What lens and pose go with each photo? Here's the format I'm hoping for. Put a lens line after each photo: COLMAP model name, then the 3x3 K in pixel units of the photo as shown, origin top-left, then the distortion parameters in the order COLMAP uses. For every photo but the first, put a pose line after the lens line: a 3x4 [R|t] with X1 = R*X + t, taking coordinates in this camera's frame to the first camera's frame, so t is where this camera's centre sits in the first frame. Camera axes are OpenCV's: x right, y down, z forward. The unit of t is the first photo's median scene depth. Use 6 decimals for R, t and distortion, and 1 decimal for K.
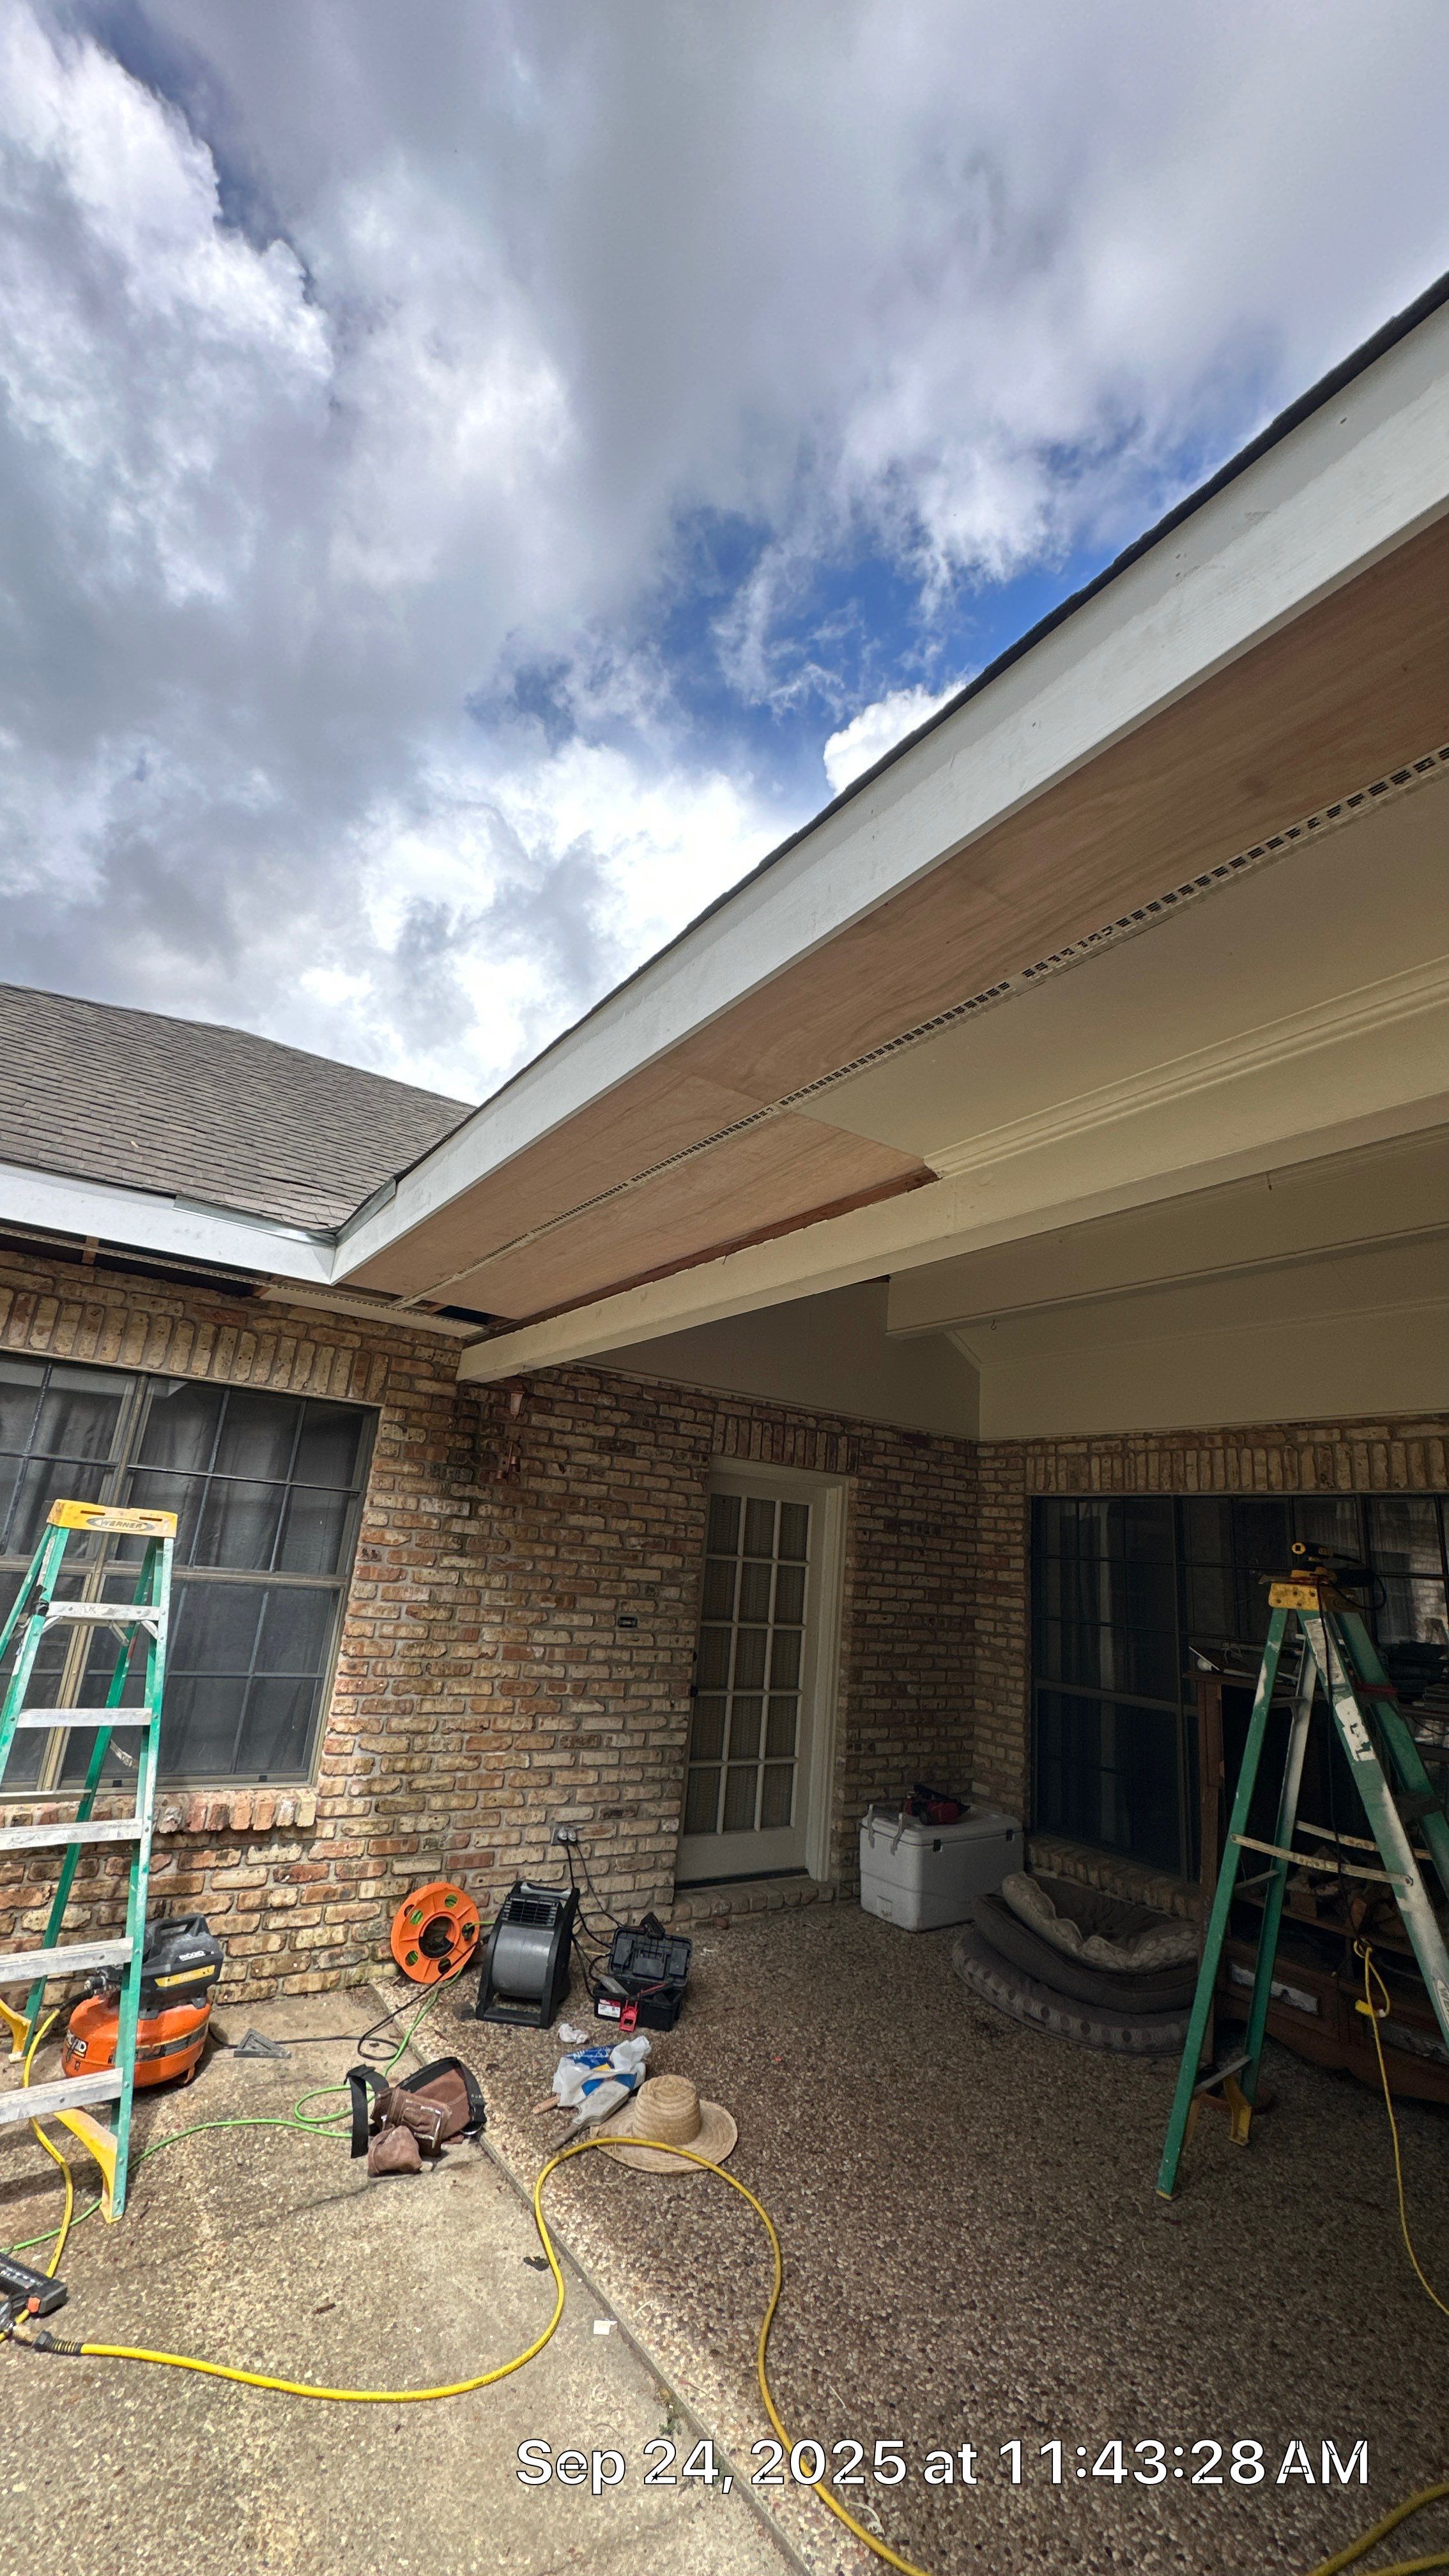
lens RADIAL K [[1023.6, 0, 724.1], [0, 1023.6, 1285.2], [0, 0, 1]] dist [0.000543, 0.000320]
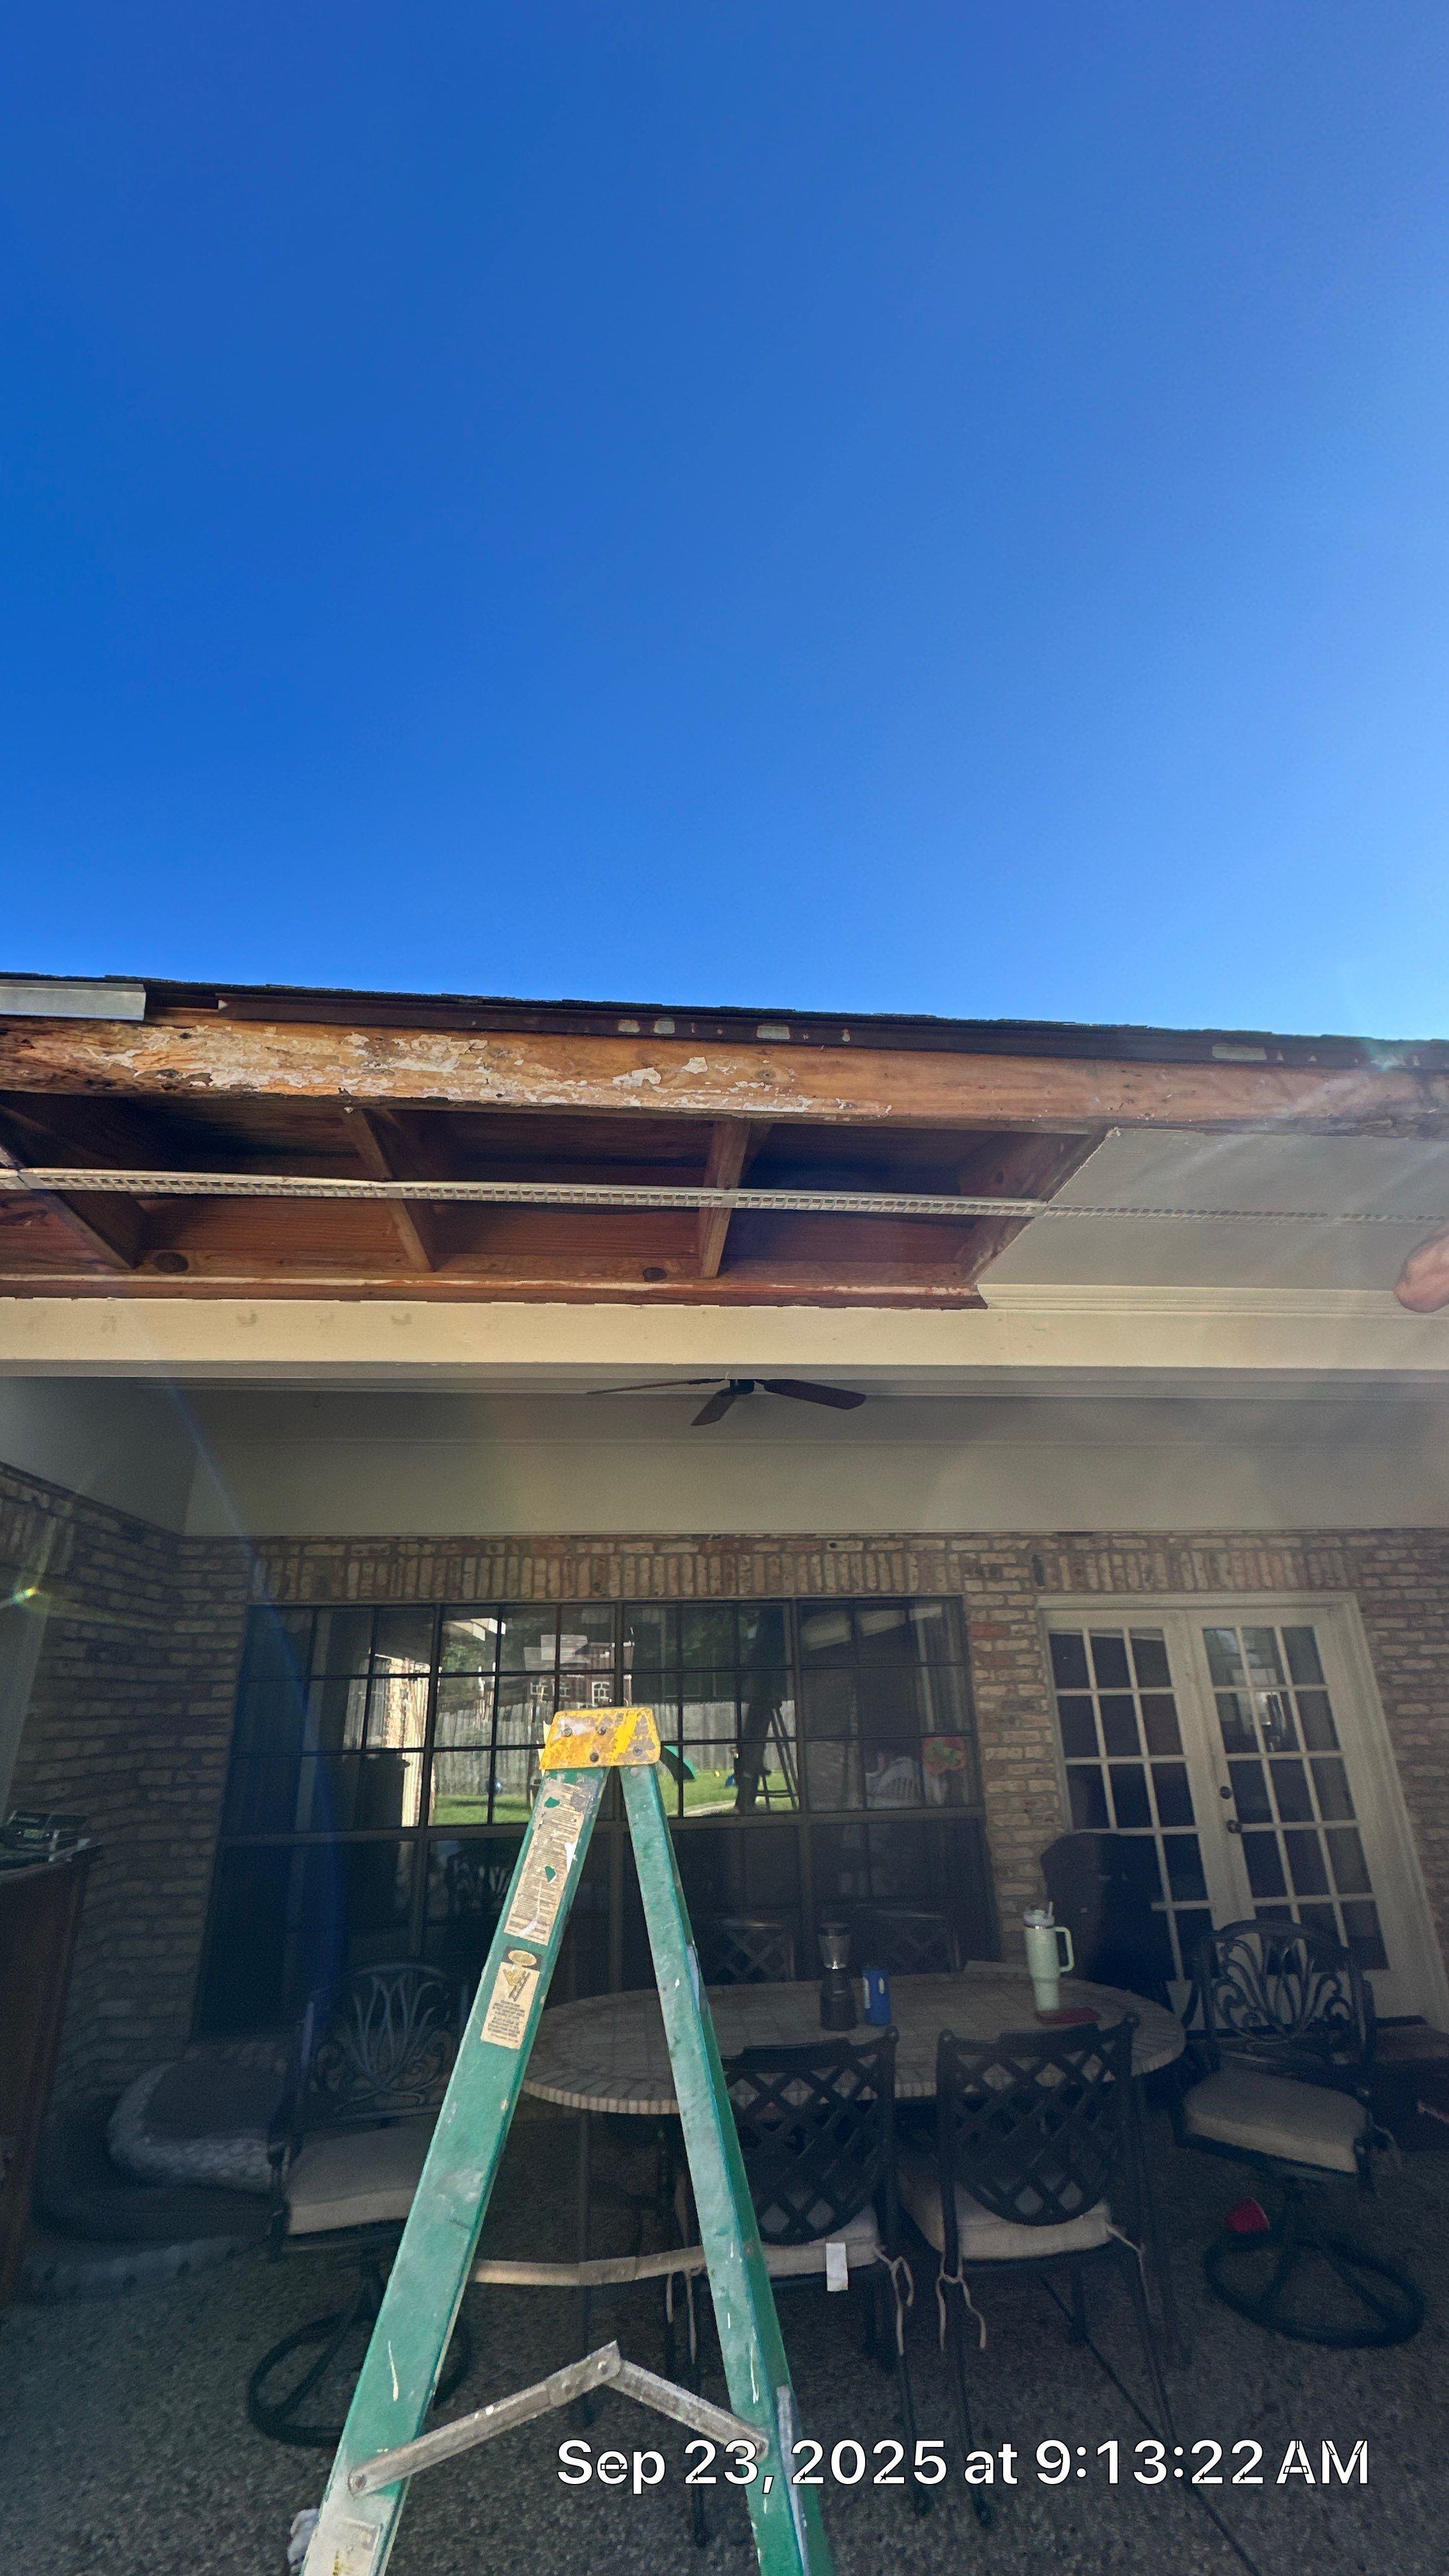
lens RADIAL K [[1023.3, 0, 723.8], [0, 1023.3, 1286.3], [0, 0, 1]] dist [-0.001502, 0.000368]
pose [[0.465375, 0.246840, 0.849998, -0.385921], [-0.172777, 0.967186, -0.186276, 0.054719], [-0.868087, -0.060172, 0.492752, 0.345783]]
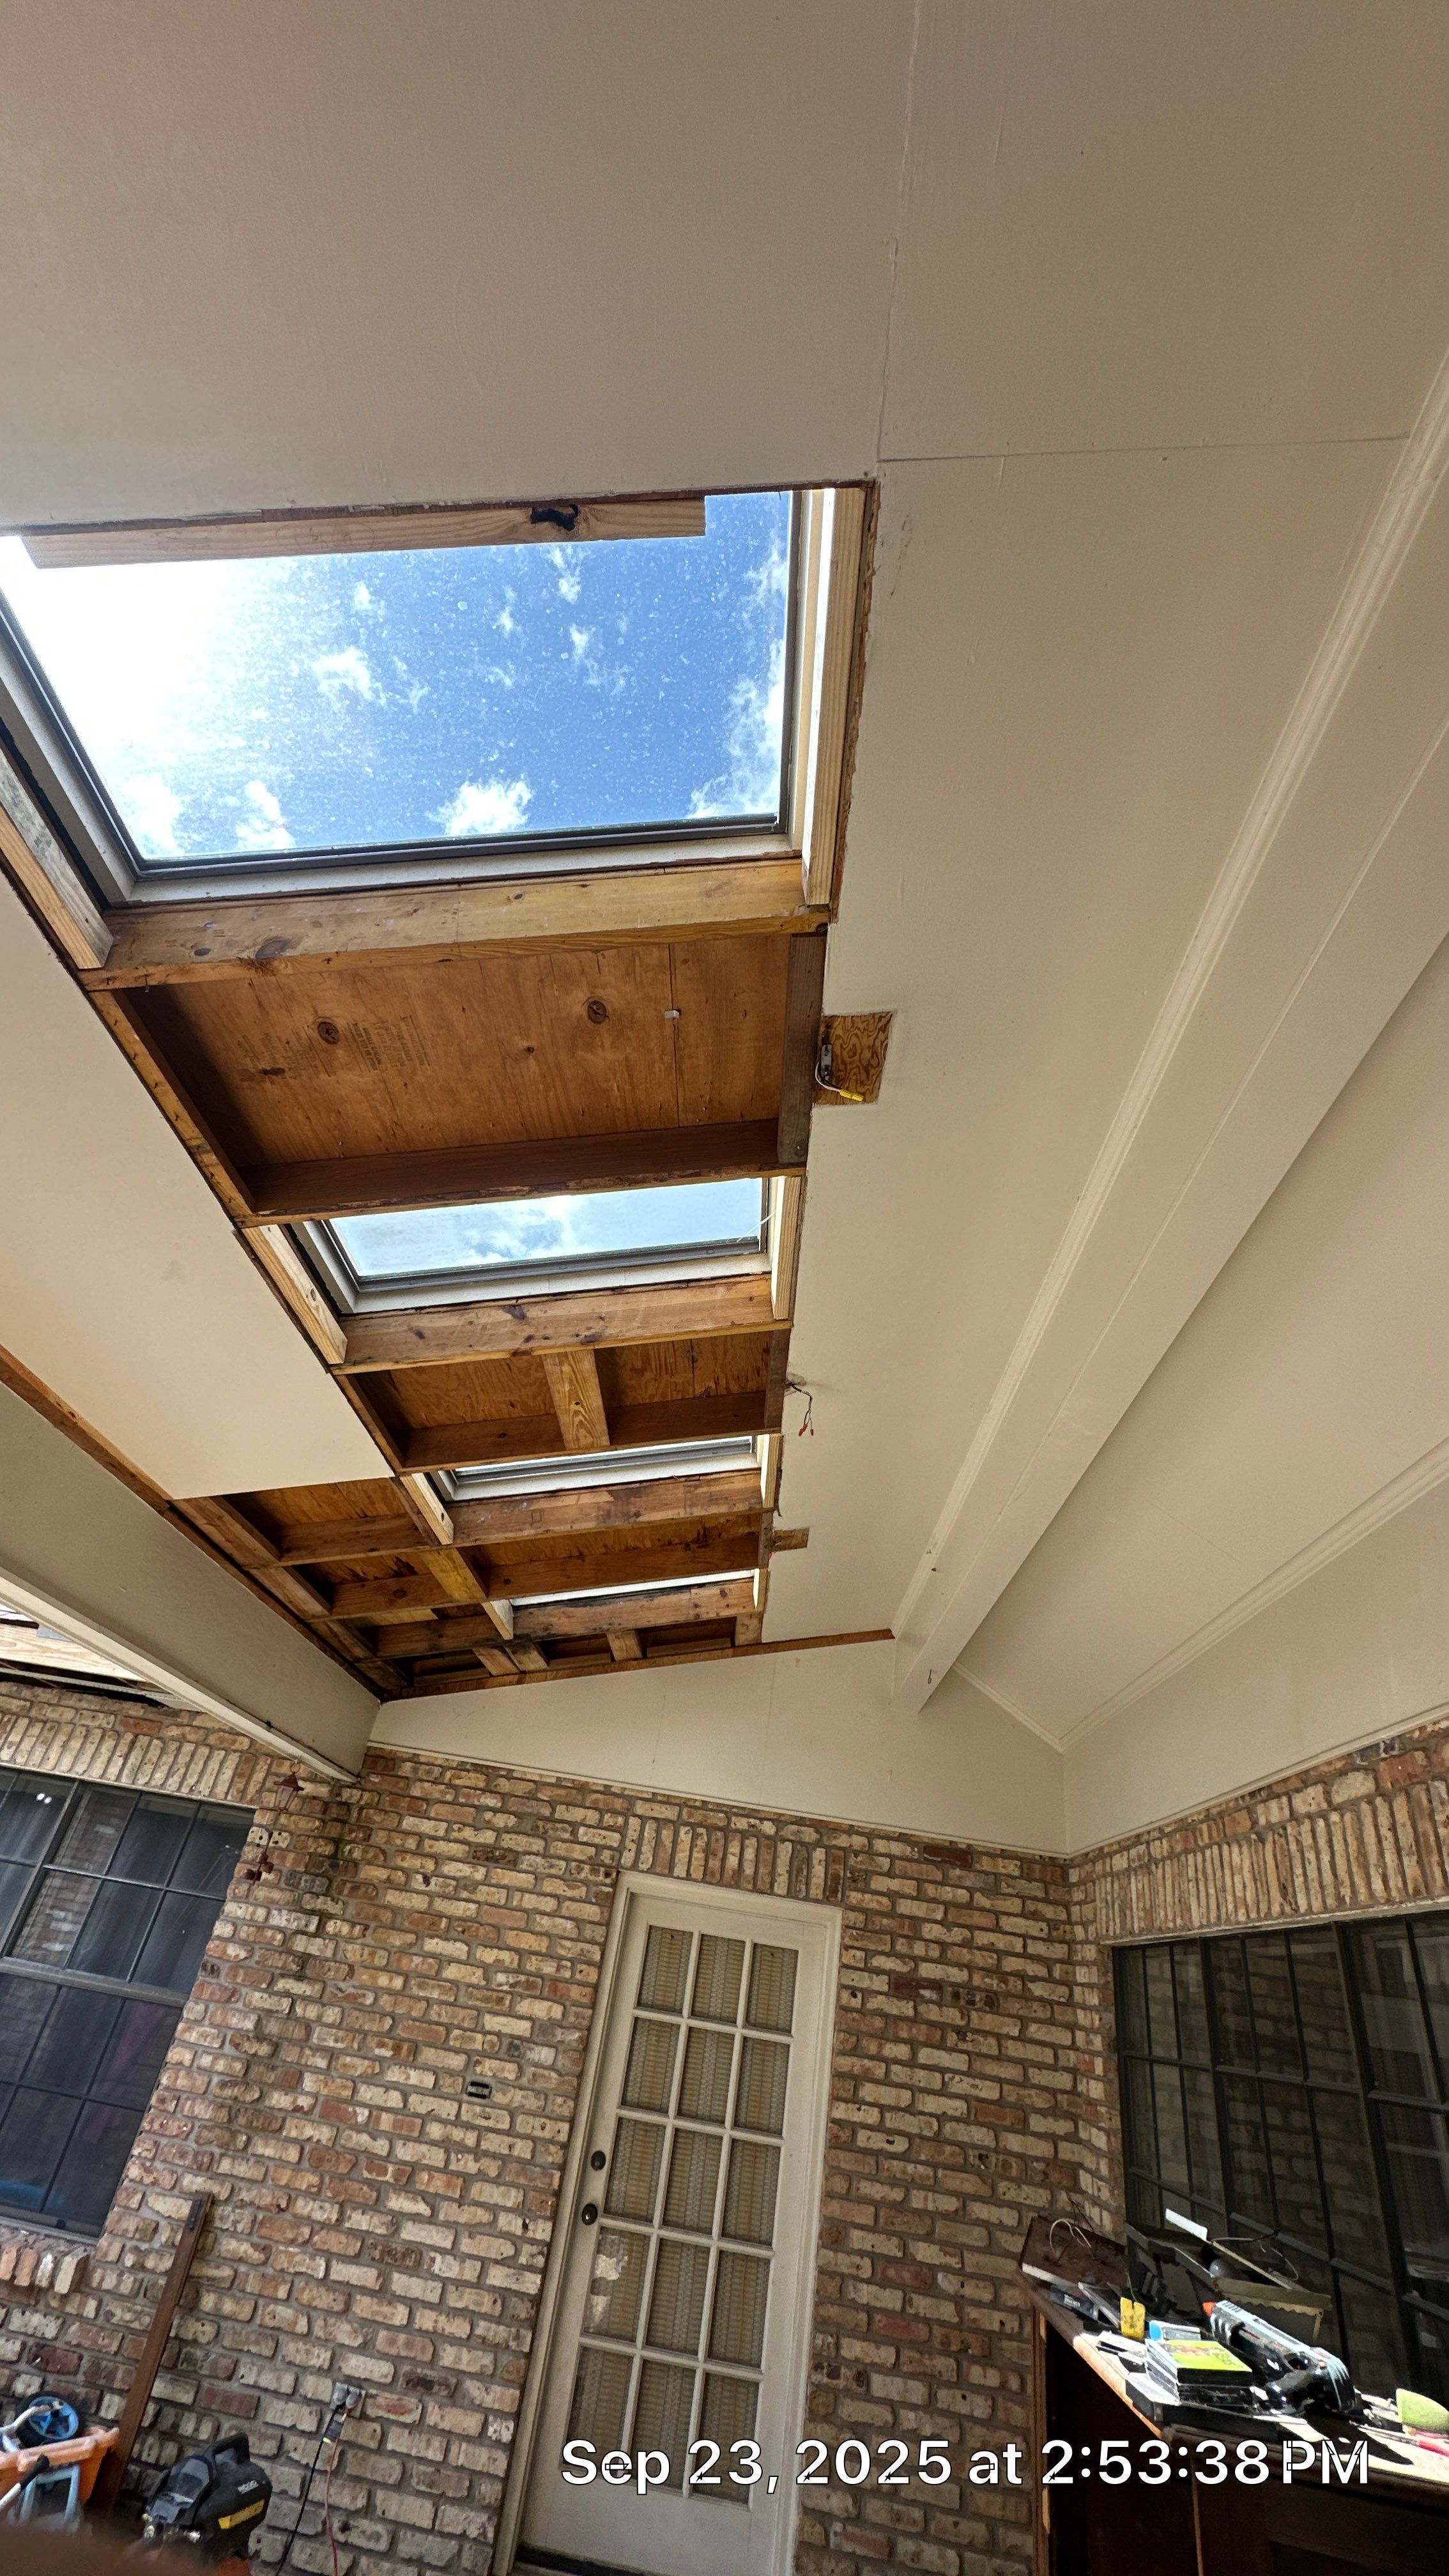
lens RADIAL K [[1022.8, 0, 722.9], [0, 1022.8, 1287.0], [0, 0, 1]] dist [-0.000174, 0.000039]
pose [[0.823328, -0.288904, -0.488534, 0.702170], [0.070850, 0.906336, -0.416575, 0.097814], [0.563126, 0.308365, 0.766681, 0.271219]]
